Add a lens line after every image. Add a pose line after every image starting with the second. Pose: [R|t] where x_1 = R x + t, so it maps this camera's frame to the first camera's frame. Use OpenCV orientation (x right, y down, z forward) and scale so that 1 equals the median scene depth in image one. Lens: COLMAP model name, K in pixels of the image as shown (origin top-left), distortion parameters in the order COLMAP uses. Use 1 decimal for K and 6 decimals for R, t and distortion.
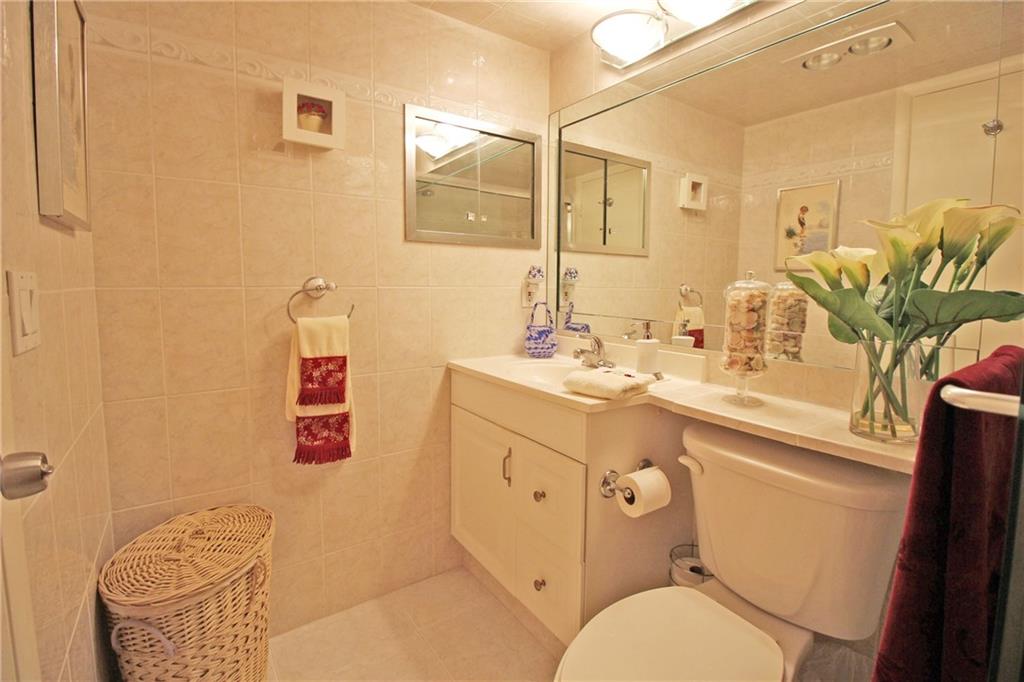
lens RADIAL K [[472.7, 0, 516.4], [0, 472.7, 333.9], [0, 0, 1]] dist [-0.022040, -0.003407]
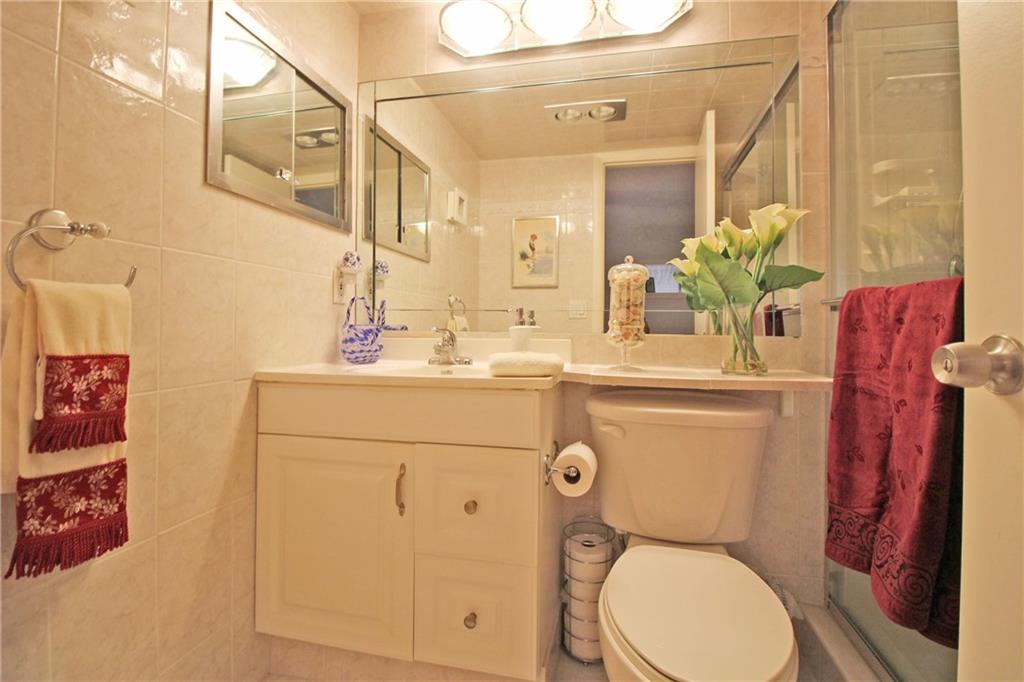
lens RADIAL K [[472.7, 0, 517.9], [0, 472.7, 333.3], [0, 0, 1]] dist [-0.022040, -0.003407]
pose [[0.730729, -0.008348, 0.682617, -0.364858], [0.070694, 0.995475, -0.063502, 0.080982], [-0.678998, 0.094660, 0.728012, 0.256205]]
